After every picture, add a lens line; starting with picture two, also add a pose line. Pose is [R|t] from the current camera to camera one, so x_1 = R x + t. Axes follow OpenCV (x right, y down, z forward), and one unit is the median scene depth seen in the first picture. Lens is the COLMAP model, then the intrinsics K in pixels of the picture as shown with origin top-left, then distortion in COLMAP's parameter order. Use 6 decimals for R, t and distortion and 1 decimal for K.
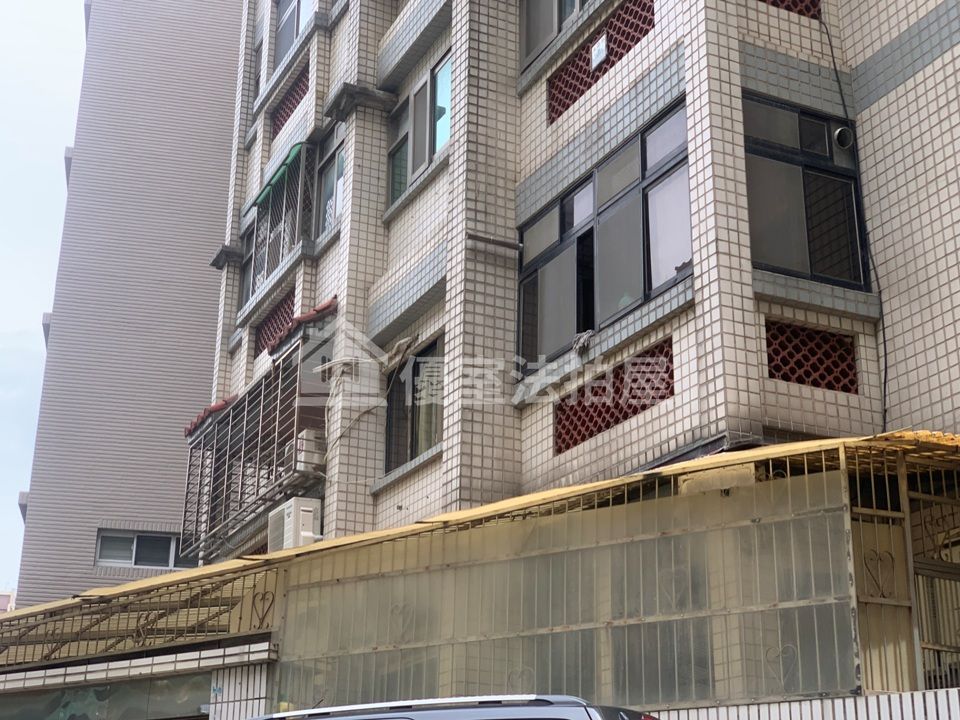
lens RADIAL K [[1441.8, 0, 470.2], [0, 1441.8, 340.8], [0, 0, 1]] dist [0.043601, 0.000000]
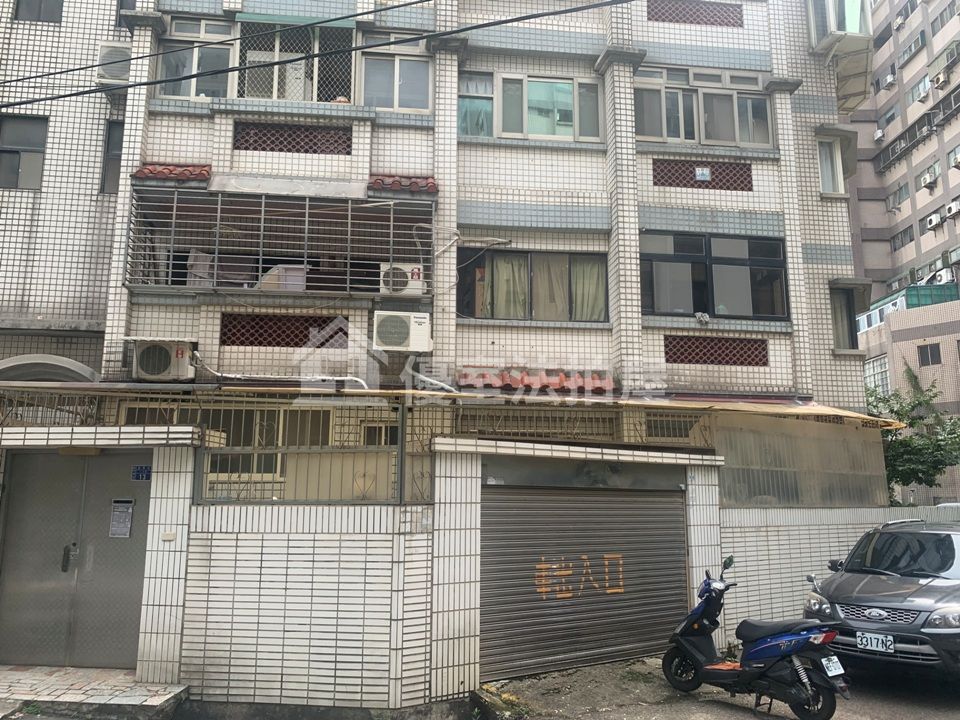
lens RADIAL K [[735.0, 0, 473.6], [0, 735.0, 368.0], [0, 0, 1]] dist [0.034129, -0.039021]
pose [[0.329496, 0.158218, 0.930806, -1.042158], [-0.343522, 0.938379, -0.037902, 0.230023], [-0.879446, -0.307264, 0.363544, 0.903070]]
